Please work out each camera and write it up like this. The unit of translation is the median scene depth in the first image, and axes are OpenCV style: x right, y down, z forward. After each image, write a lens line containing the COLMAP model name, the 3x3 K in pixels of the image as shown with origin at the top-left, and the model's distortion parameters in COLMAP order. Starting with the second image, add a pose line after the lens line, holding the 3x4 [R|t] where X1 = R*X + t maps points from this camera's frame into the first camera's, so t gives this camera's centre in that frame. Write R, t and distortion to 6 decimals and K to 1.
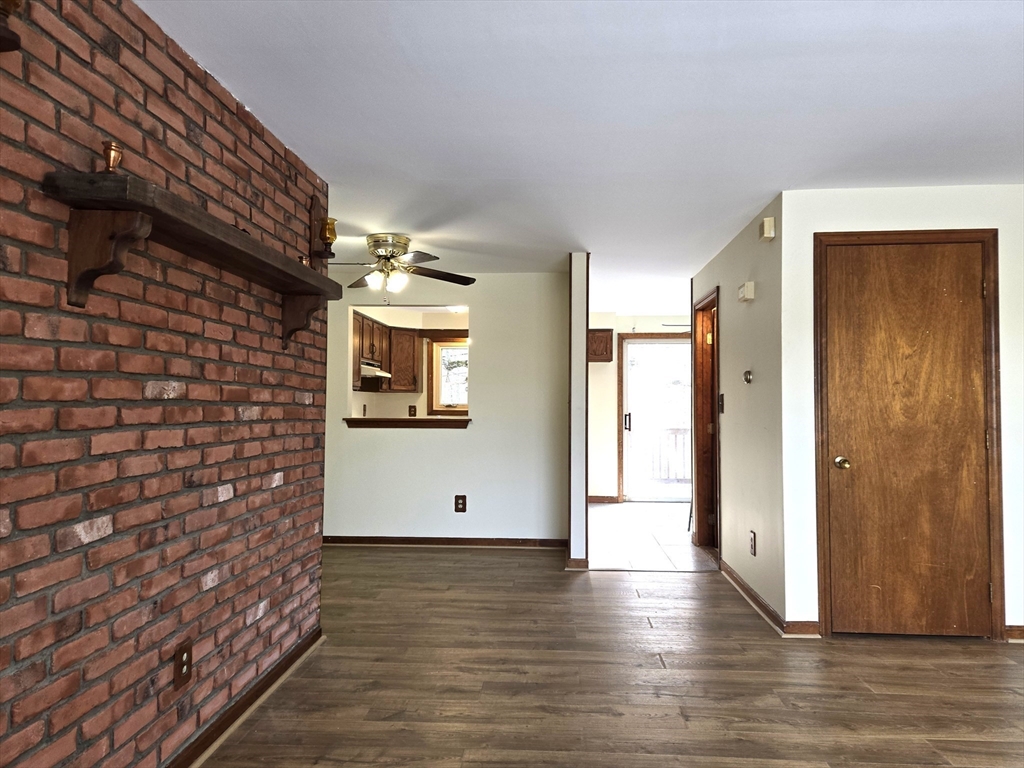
lens RADIAL K [[696.0, 0, 518.3], [0, 696.0, 387.0], [0, 0, 1]] dist [0.074688, -0.050354]
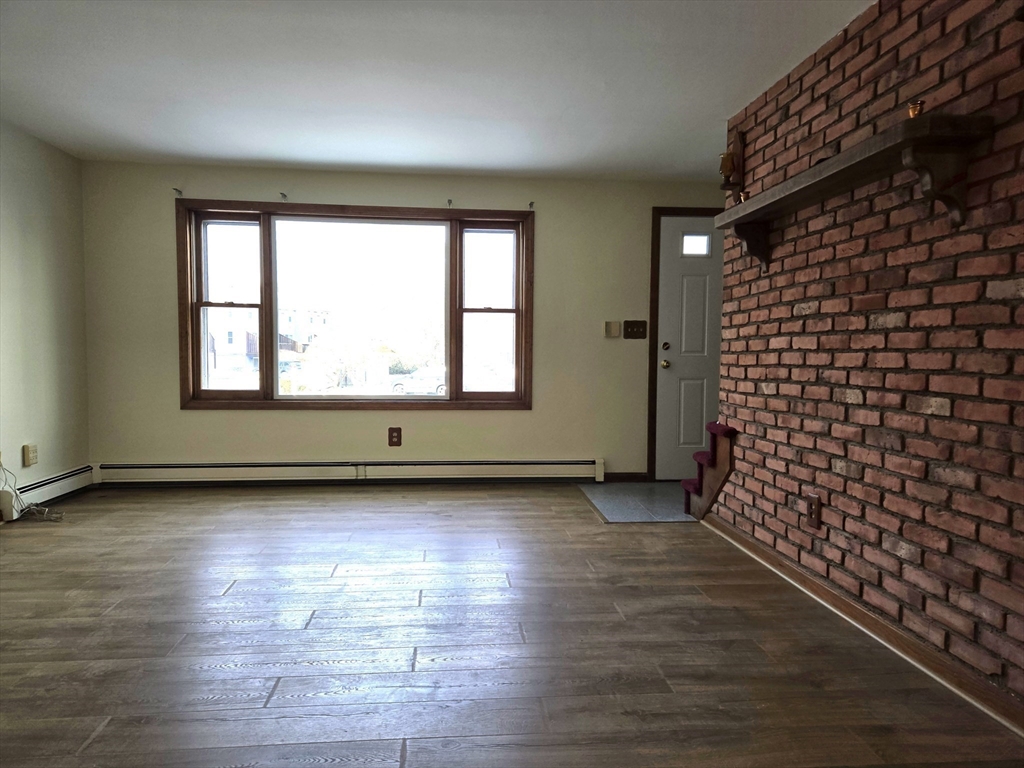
lens RADIAL K [[696.0, 0, 518.3], [0, 696.0, 387.0], [0, 0, 1]] dist [0.074688, -0.050354]
pose [[-0.987365, -0.001949, -0.158453, 0.186314], [-0.006063, 0.999657, 0.025482, 0.079715], [0.158349, 0.026121, -0.987038, 1.424486]]
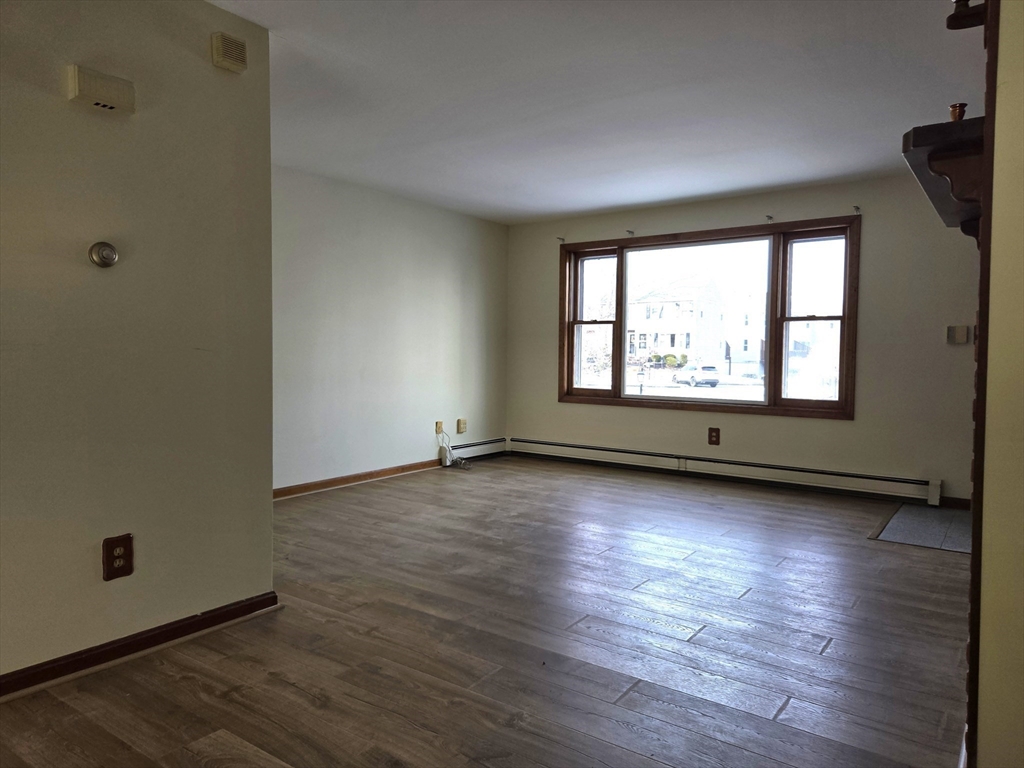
lens RADIAL K [[696.0, 0, 518.3], [0, 696.0, 387.0], [0, 0, 1]] dist [0.074688, -0.050354]
pose [[-0.848511, -0.037032, 0.527881, -0.268056], [-0.027177, 0.999281, 0.026418, 0.078306], [-0.528480, 0.008069, -0.848908, 1.561771]]
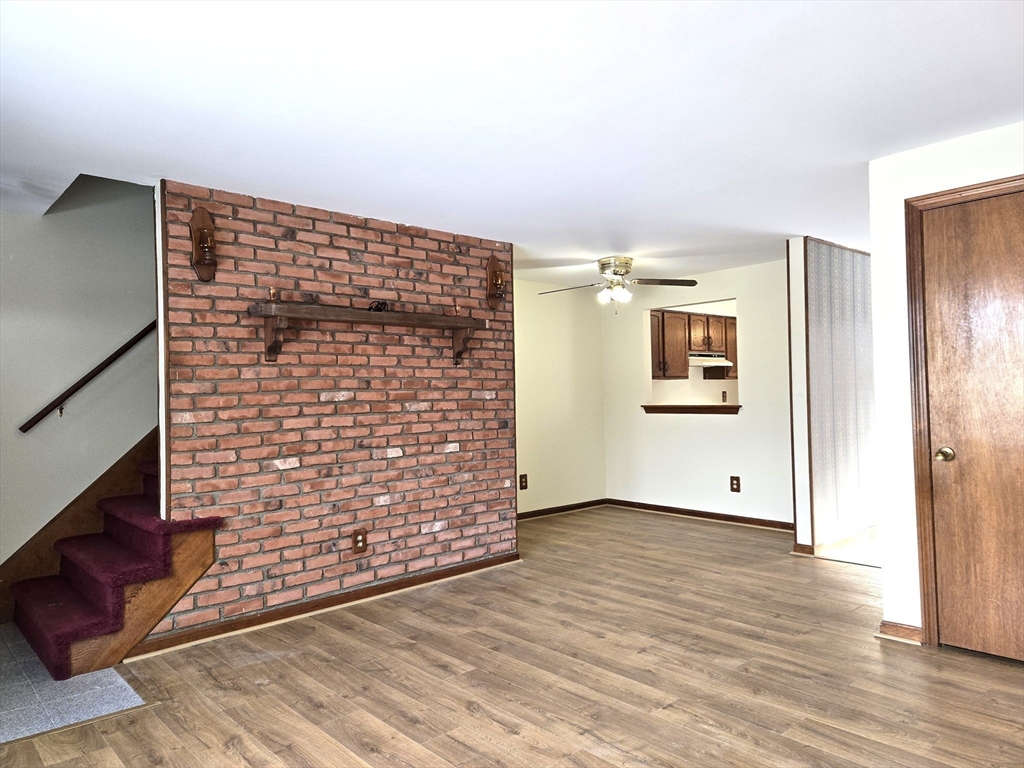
lens RADIAL K [[693.6, 0, 504.3], [0, 693.6, 384.5], [0, 0, 1]] dist [0.086910, -0.059110]
pose [[0.707229, -0.030447, -0.706329, 0.718163], [0.045147, 0.998978, 0.002144, -0.007232], [0.705542, -0.033405, 0.707881, -0.015094]]
